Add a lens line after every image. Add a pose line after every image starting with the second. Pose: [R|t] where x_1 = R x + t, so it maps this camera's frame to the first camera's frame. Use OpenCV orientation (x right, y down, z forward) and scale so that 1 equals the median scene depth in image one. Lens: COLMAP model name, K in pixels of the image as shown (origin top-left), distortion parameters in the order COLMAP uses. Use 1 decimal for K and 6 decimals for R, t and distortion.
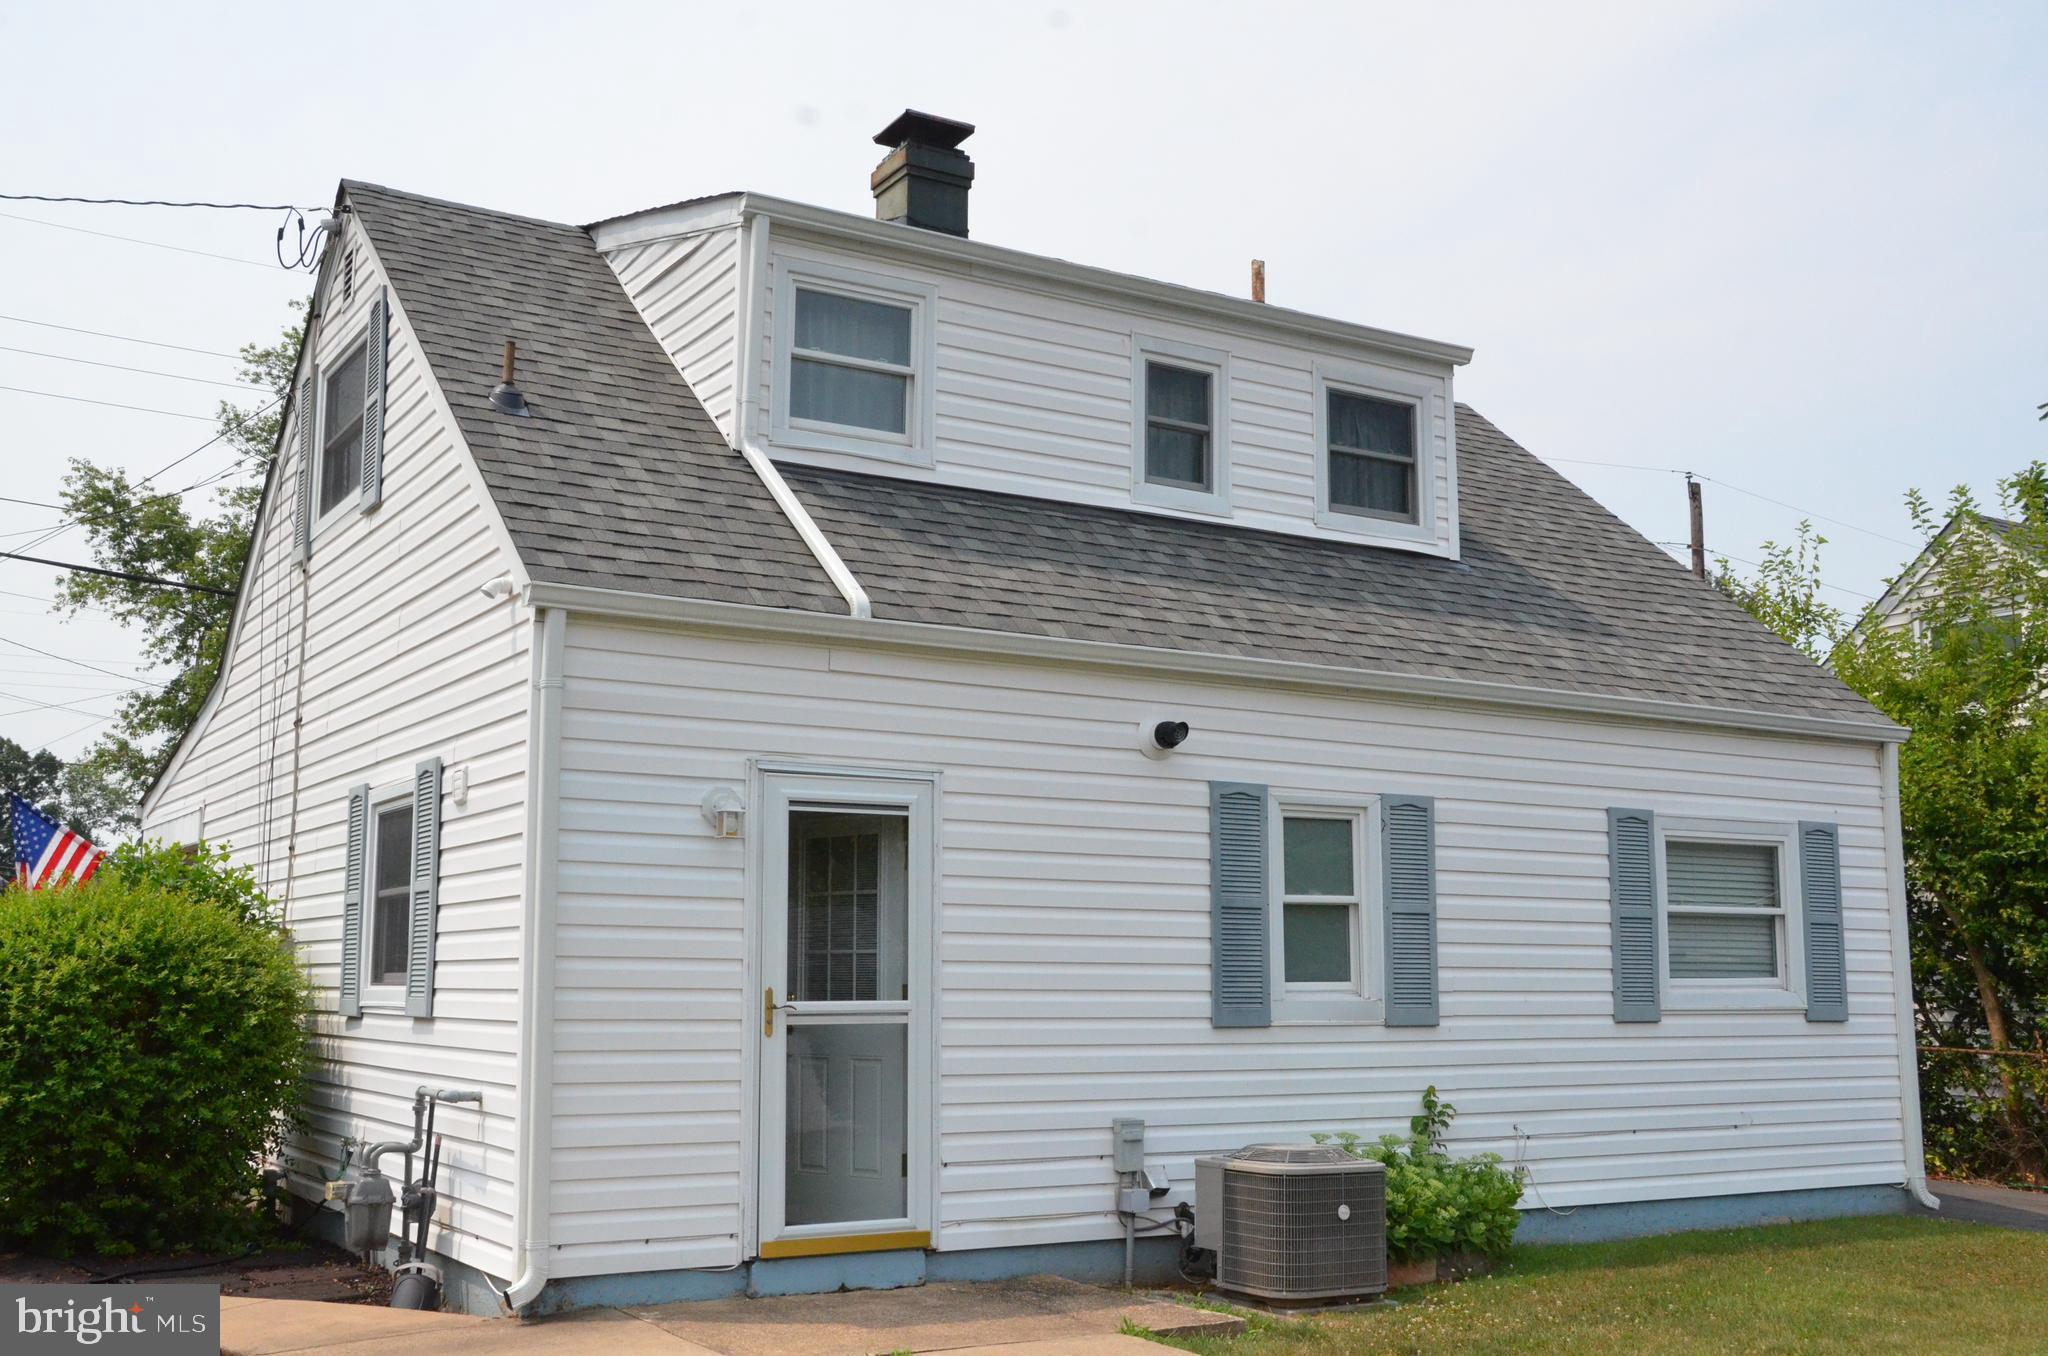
lens RADIAL K [[2073.8, 0, 1024.1], [0, 2073.8, 687.6], [0, 0, 1]] dist [-0.007461, 0.000000]
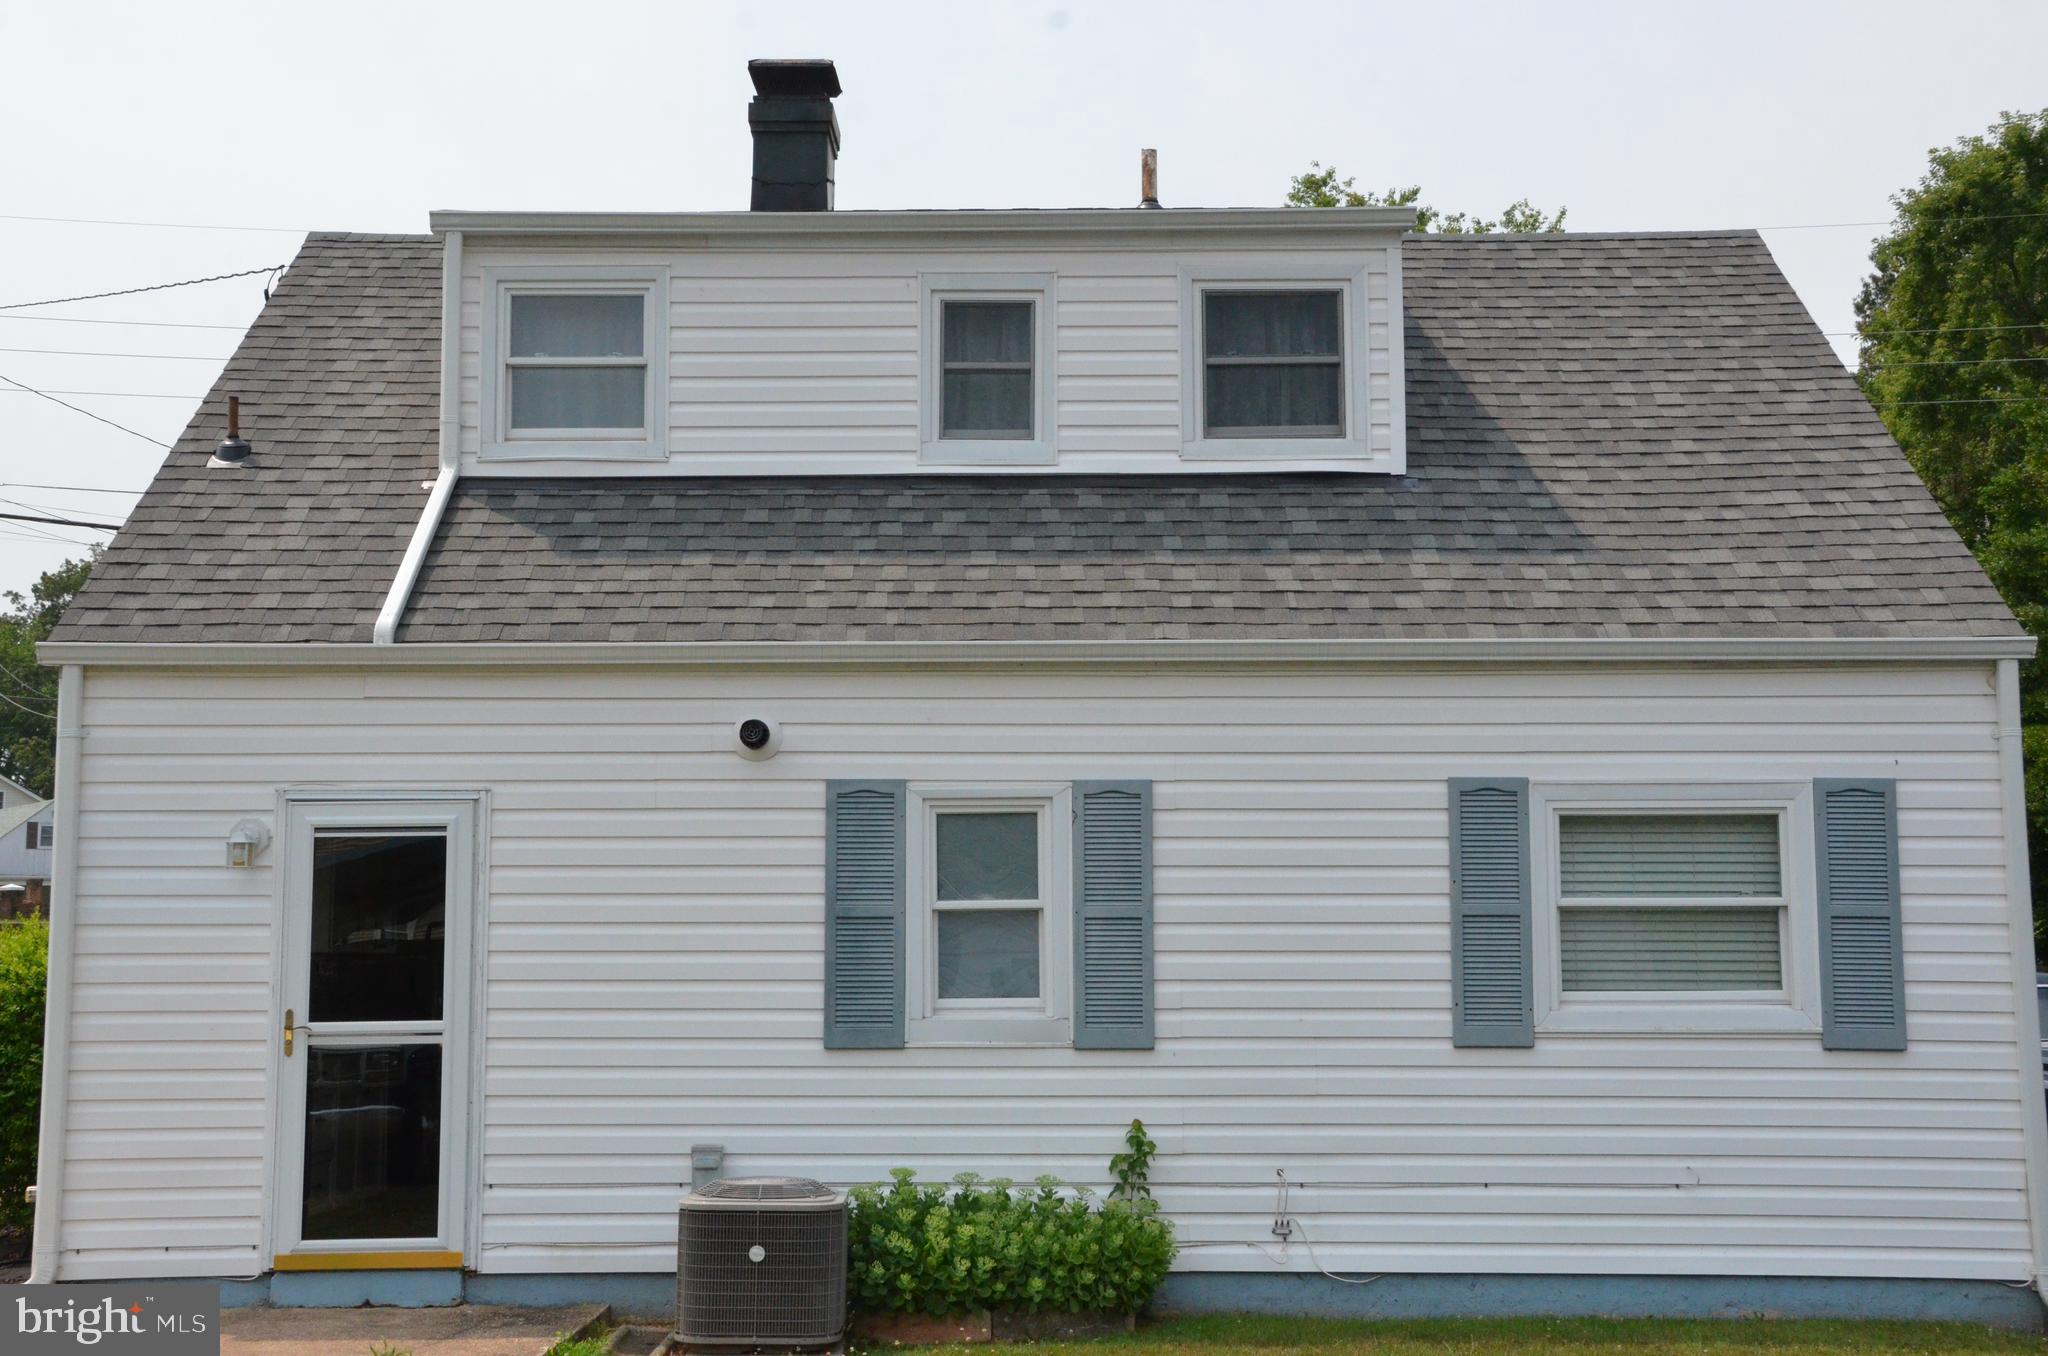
lens RADIAL K [[2498.1, 0, 1023.6], [0, 2498.1, 679.5], [0, 0, 1]] dist [0.078618, 0.000000]
pose [[0.848340, -0.066248, -0.525291, 0.712075], [0.079984, 0.996790, 0.003462, 0.004024], [0.523375, -0.044952, 0.850916, 0.104289]]
